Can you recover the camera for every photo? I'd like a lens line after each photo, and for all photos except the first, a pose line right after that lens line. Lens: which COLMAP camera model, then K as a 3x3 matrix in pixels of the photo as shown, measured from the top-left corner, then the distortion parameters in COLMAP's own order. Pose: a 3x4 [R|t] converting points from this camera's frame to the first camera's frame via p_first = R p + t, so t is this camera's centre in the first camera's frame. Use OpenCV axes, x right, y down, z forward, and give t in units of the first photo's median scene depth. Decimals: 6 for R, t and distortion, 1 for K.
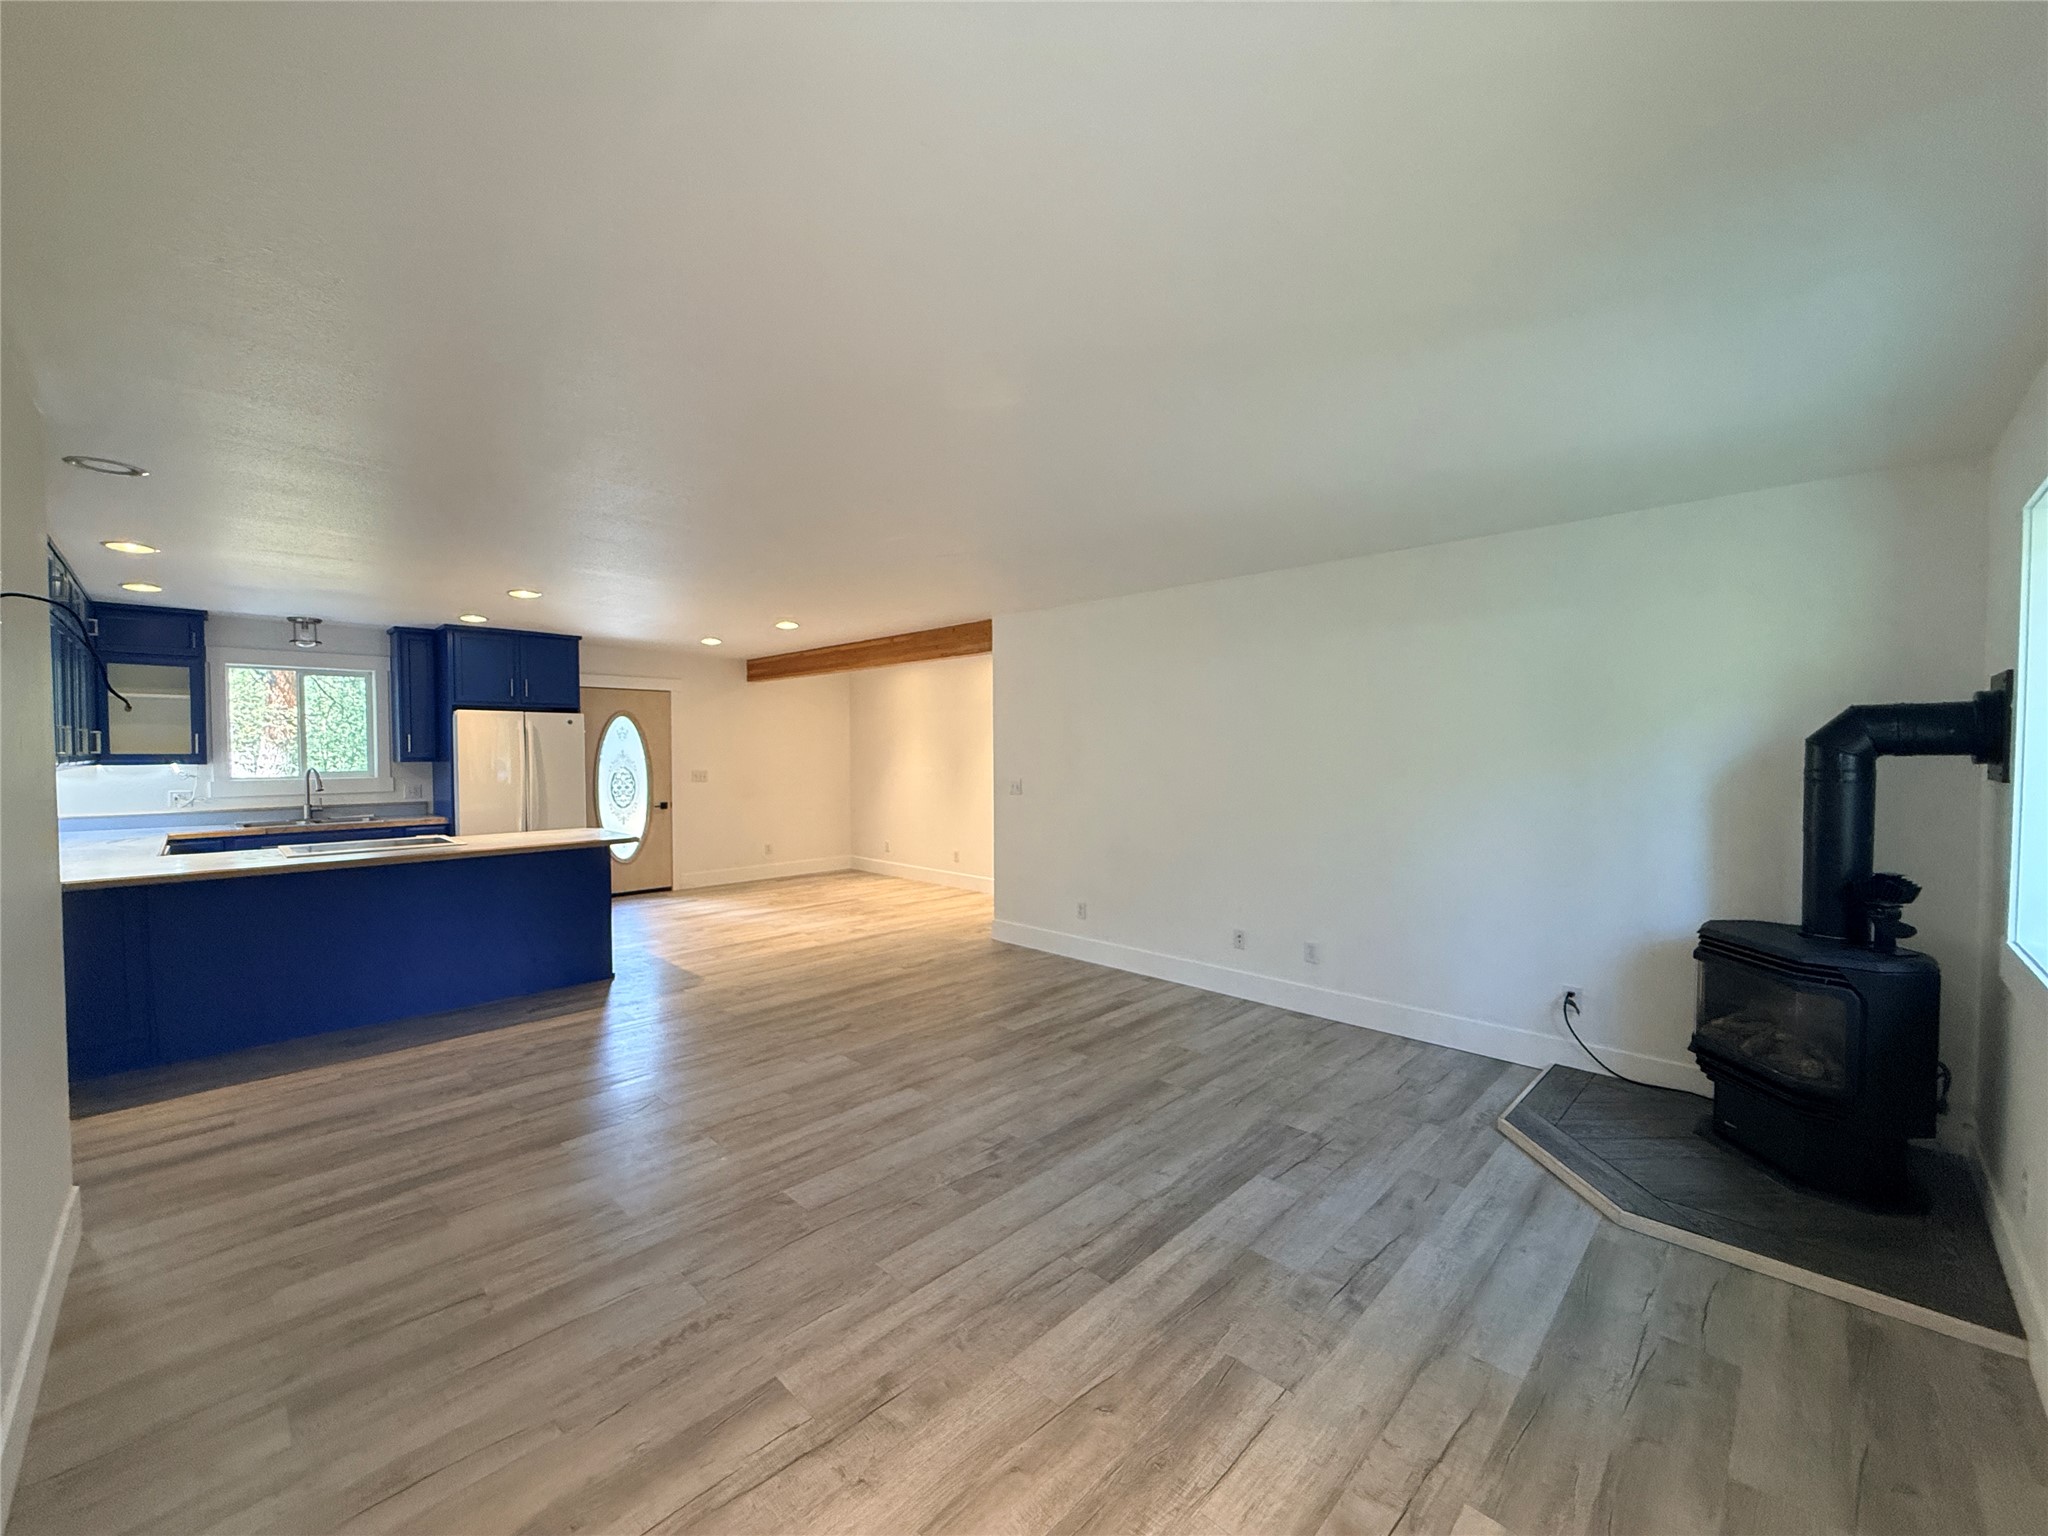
lens RADIAL K [[816.4, 0, 1019.7], [0, 816.4, 771.3], [0, 0, 1]] dist [-0.002265, -0.000048]
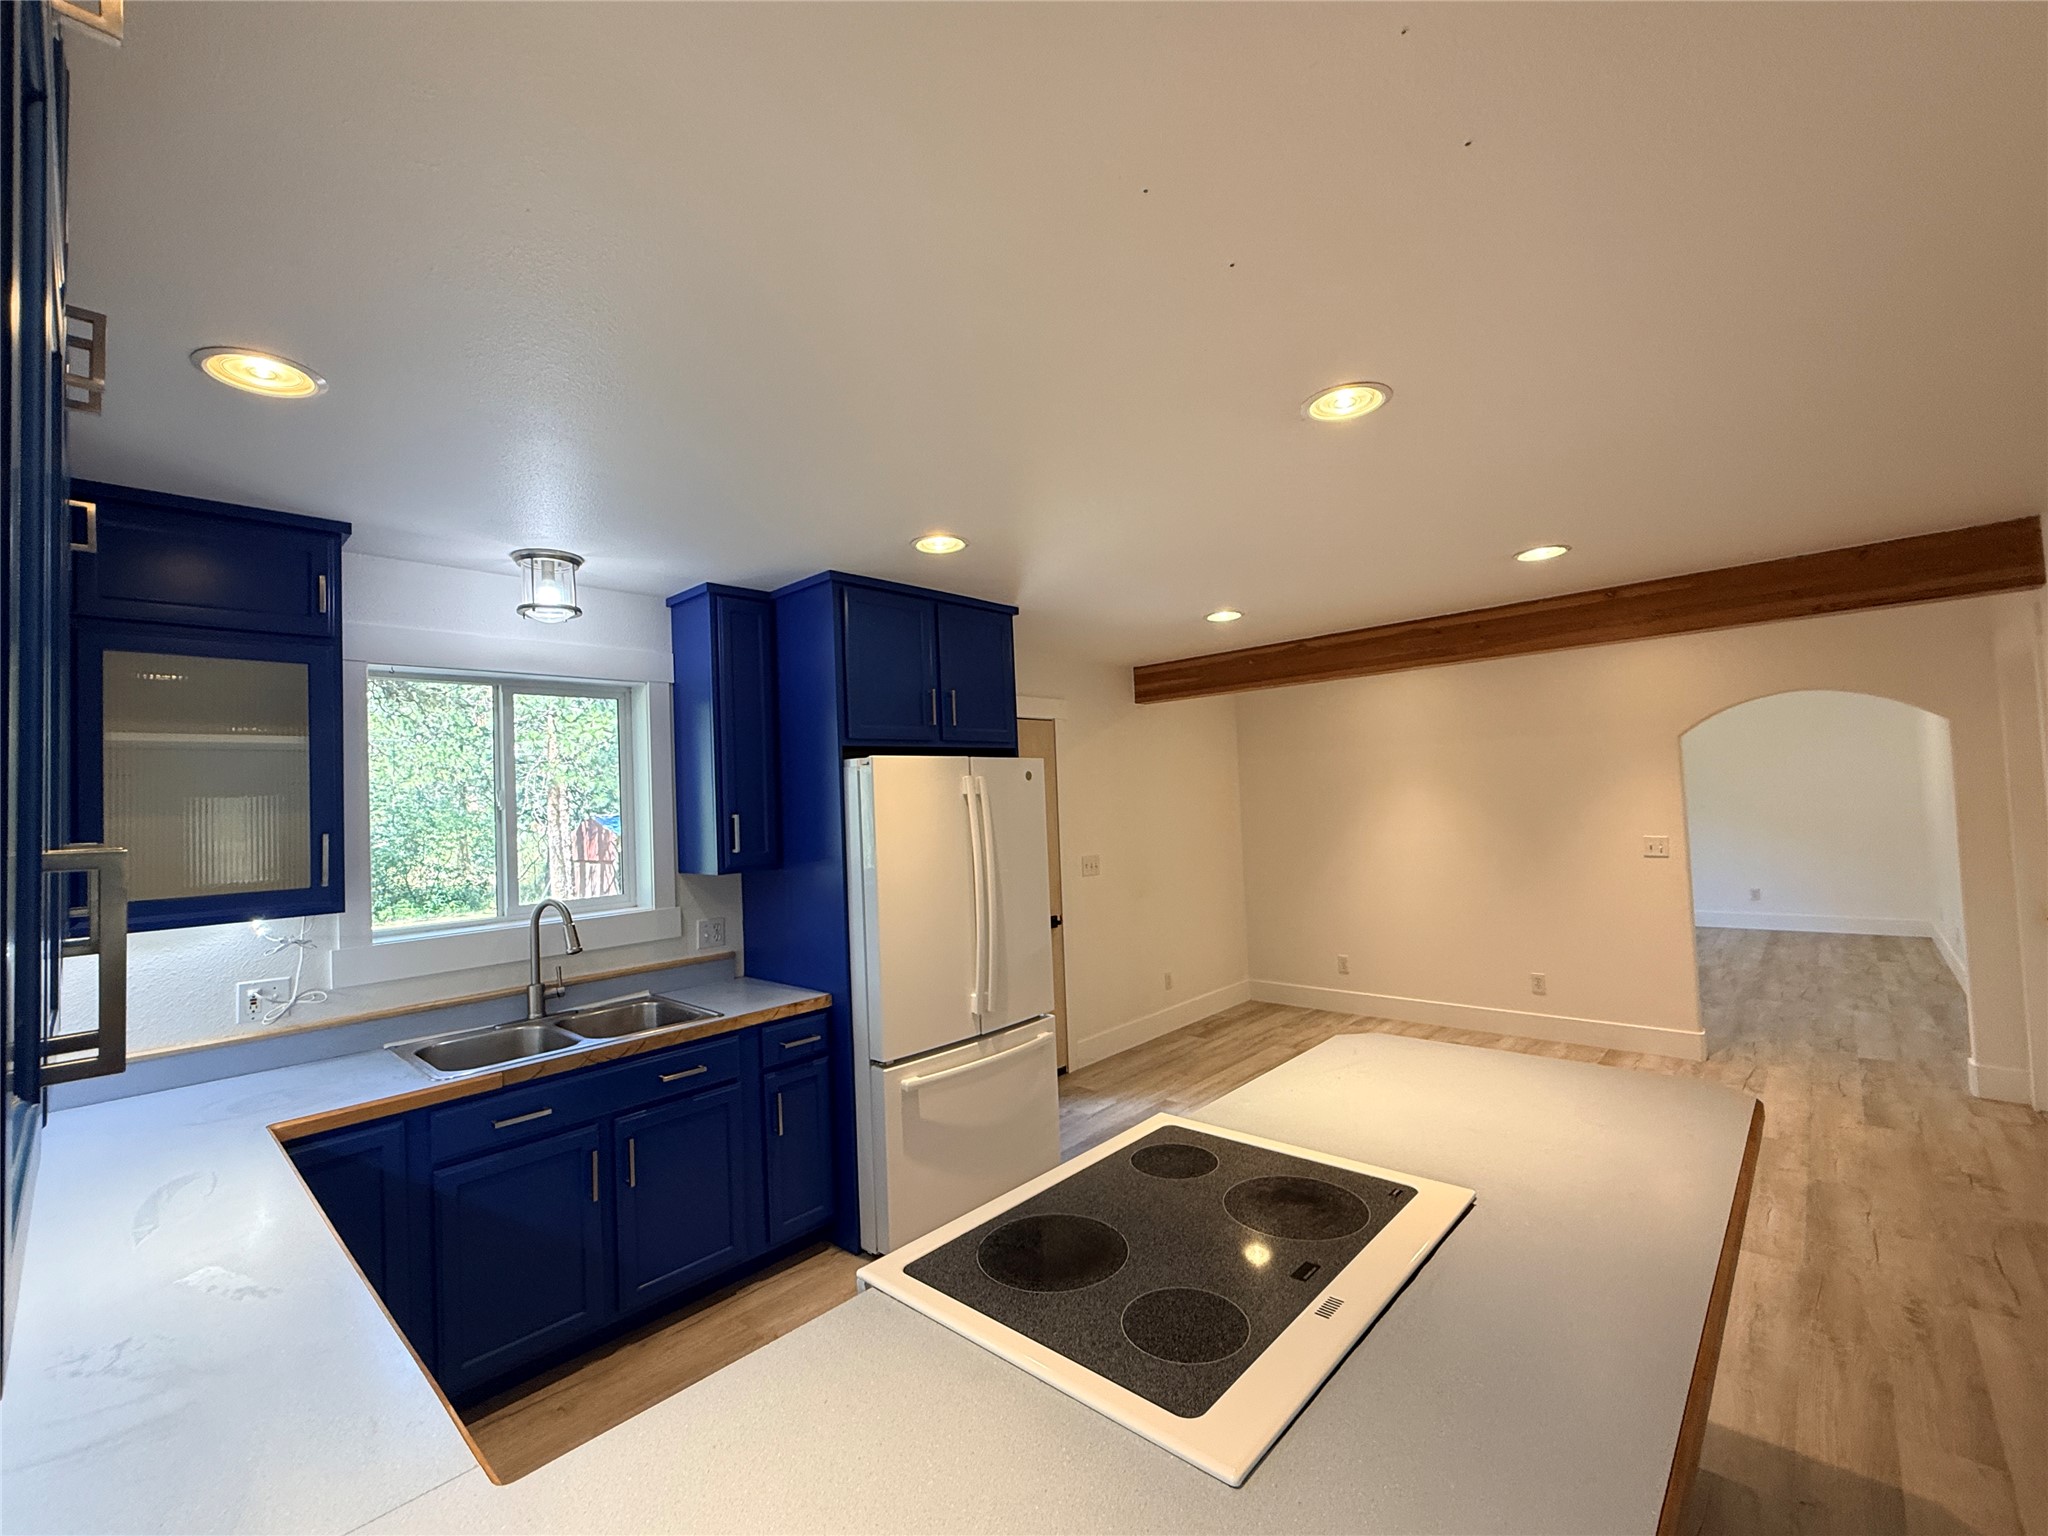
lens RADIAL K [[871.1, 0, 1024.0], [0, 871.1, 768.0], [0, 0, 1]] dist [-0.002032, -0.000171]
pose [[0.998644, -0.039760, 0.033613, -0.611674], [0.041914, 0.996937, -0.066035, -0.032514], [-0.030884, 0.067354, 0.997251, 0.509693]]
